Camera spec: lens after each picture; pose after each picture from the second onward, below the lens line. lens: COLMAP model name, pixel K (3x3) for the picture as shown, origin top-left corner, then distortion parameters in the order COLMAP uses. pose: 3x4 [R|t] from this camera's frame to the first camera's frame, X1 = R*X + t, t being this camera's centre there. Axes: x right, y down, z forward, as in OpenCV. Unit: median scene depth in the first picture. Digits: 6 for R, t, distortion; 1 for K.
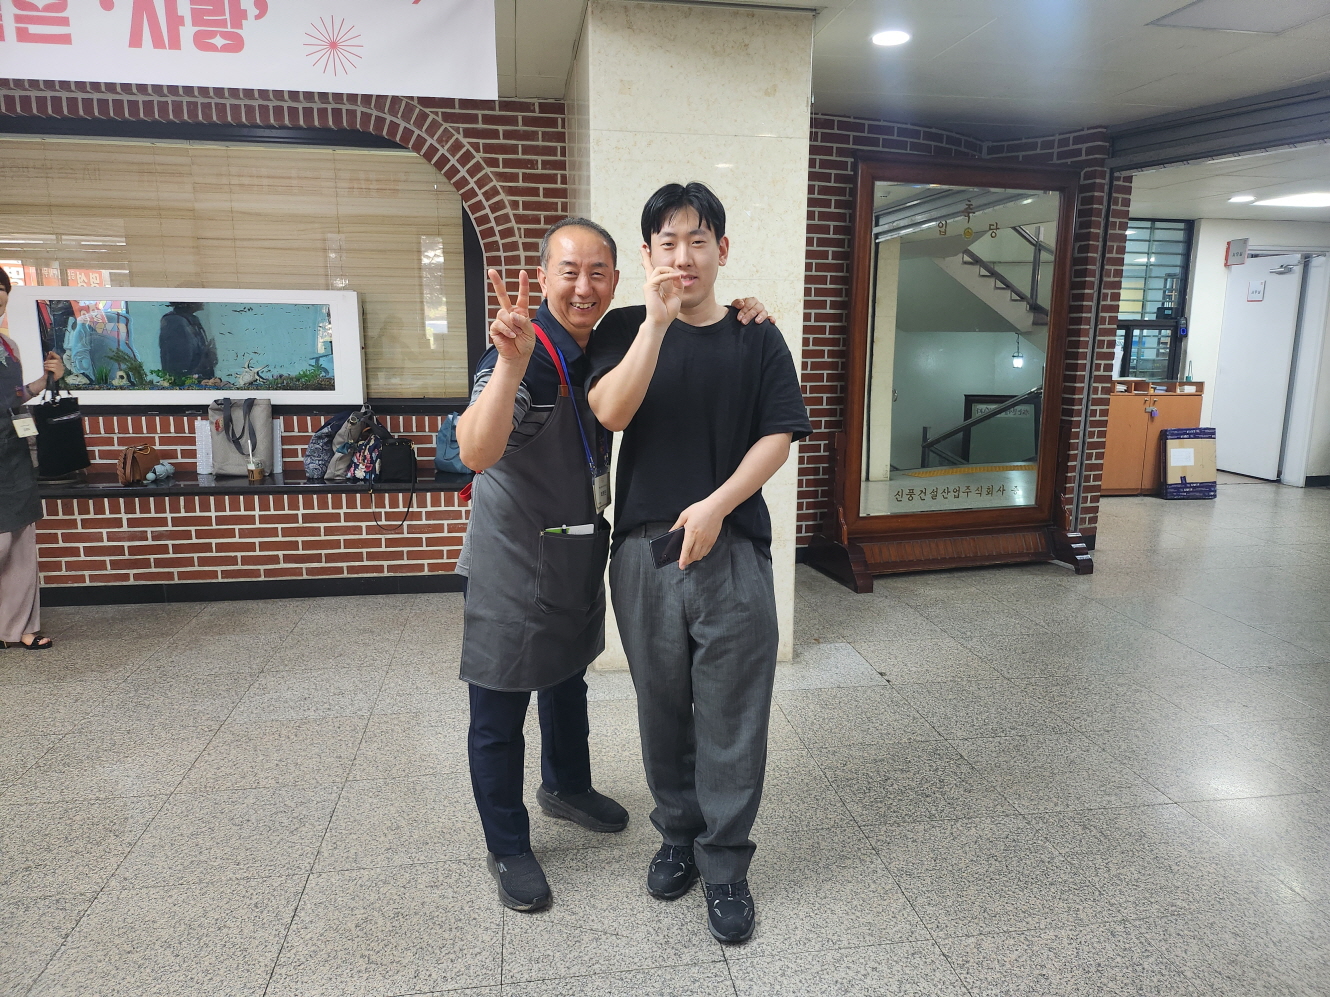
lens RADIAL K [[922.9, 0, 683.4], [0, 922.9, 496.1], [0, 0, 1]] dist [0.077190, -0.080171]
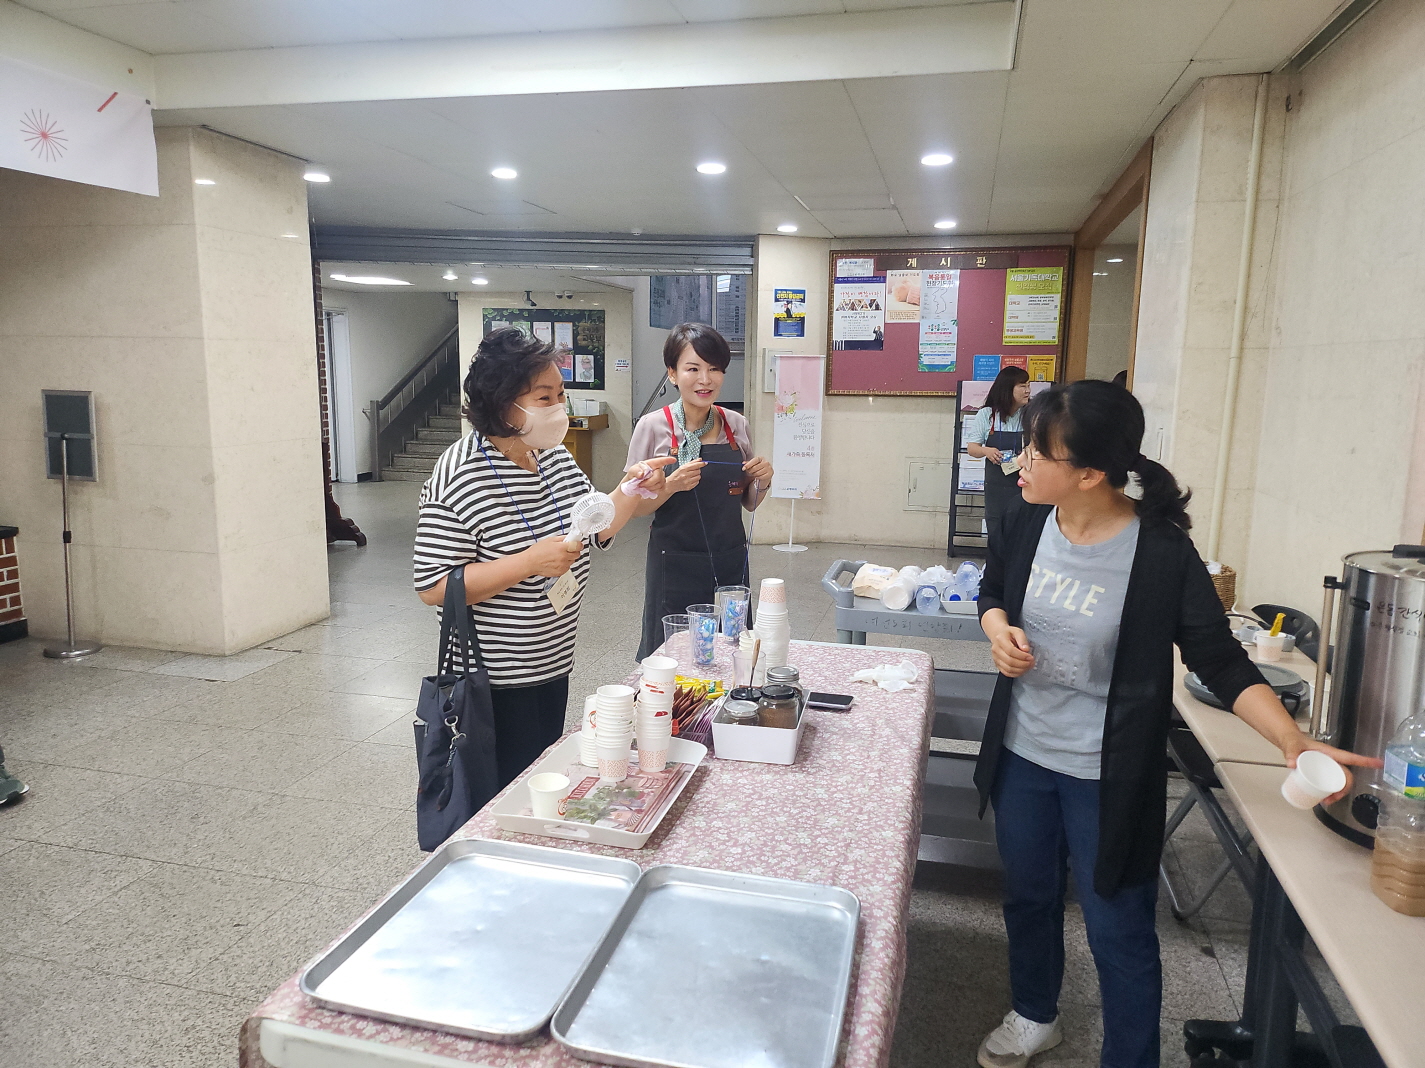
lens RADIAL K [[988.8, 0, 732.2], [0, 988.8, 531.5], [0, 0, 1]] dist [0.077190, -0.080171]
pose [[0.385832, -0.153102, 0.909777, -0.871110], [0.152284, 0.983176, 0.100871, -0.005760], [-0.909914, 0.099625, 0.402656, -0.136059]]
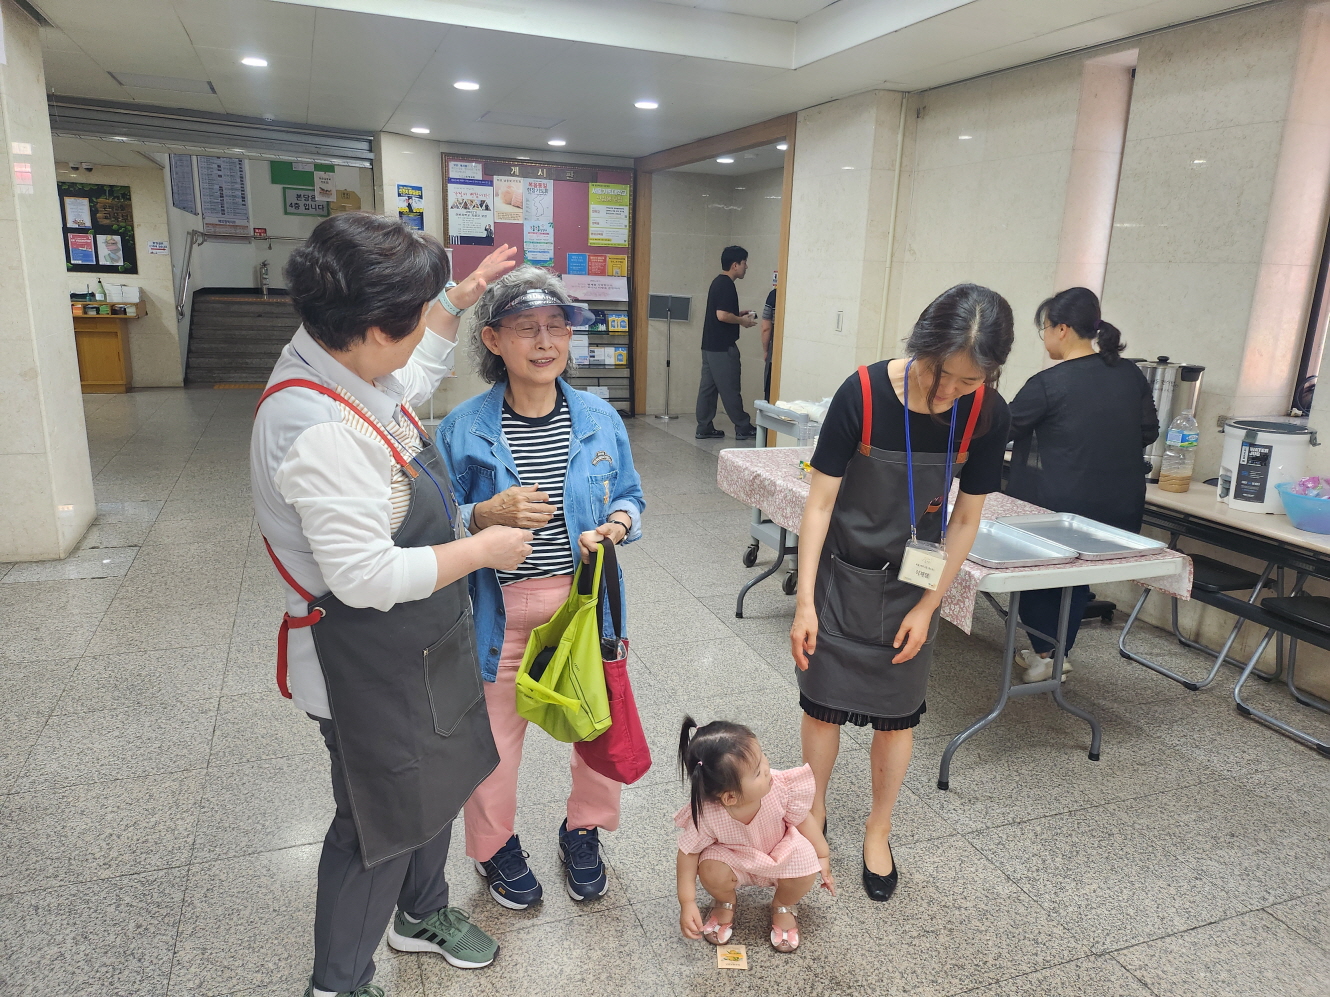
lens RADIAL K [[924.6, 0, 683.4], [0, 924.6, 512.5], [0, 0, 1]] dist [0.074866, -0.072382]
pose [[-0.211004, -0.260687, 0.942083, -1.176471], [0.137208, 0.946341, 0.292596, -0.095381], [-0.967807, 0.191000, -0.163914, 0.359388]]
